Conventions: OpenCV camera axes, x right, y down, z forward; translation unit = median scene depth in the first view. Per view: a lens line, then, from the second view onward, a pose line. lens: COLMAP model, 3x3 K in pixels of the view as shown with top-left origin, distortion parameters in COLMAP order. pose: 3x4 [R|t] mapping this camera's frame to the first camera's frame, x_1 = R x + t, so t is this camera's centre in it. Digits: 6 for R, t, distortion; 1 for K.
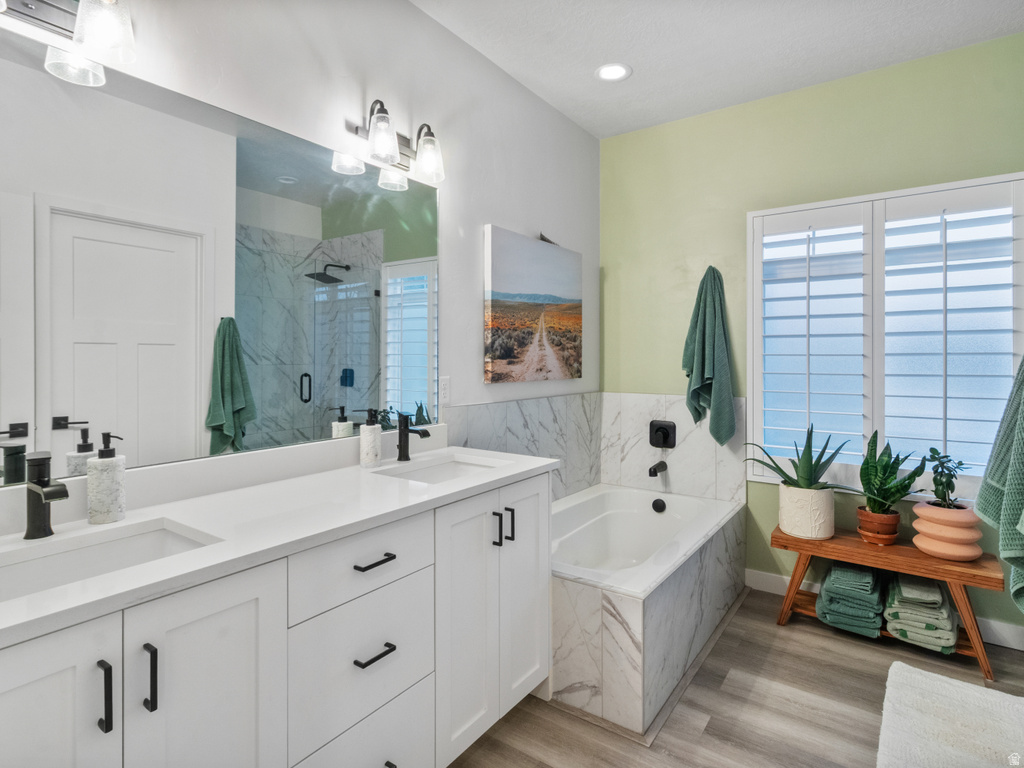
lens RADIAL K [[547.8, 0, 516.5], [0, 547.8, 360.7], [0, 0, 1]] dist [0.010119, 0.000237]
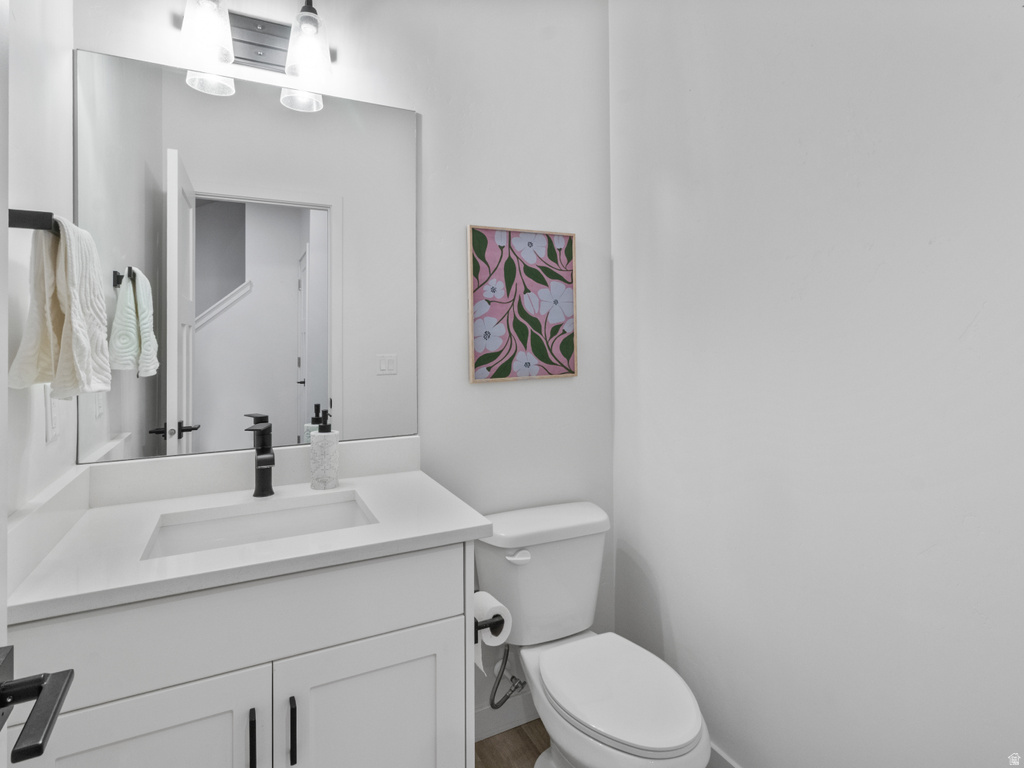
lens RADIAL K [[535.6, 0, 511.9], [0, 535.6, 353.5], [0, 0, 1]] dist [0.001275, -0.000110]
pose [[0.876090, 0.003490, -0.482134, 0.167985], [0.002096, 0.999937, 0.011047, -0.000398], [0.482142, -0.010689, 0.876028, 0.242012]]
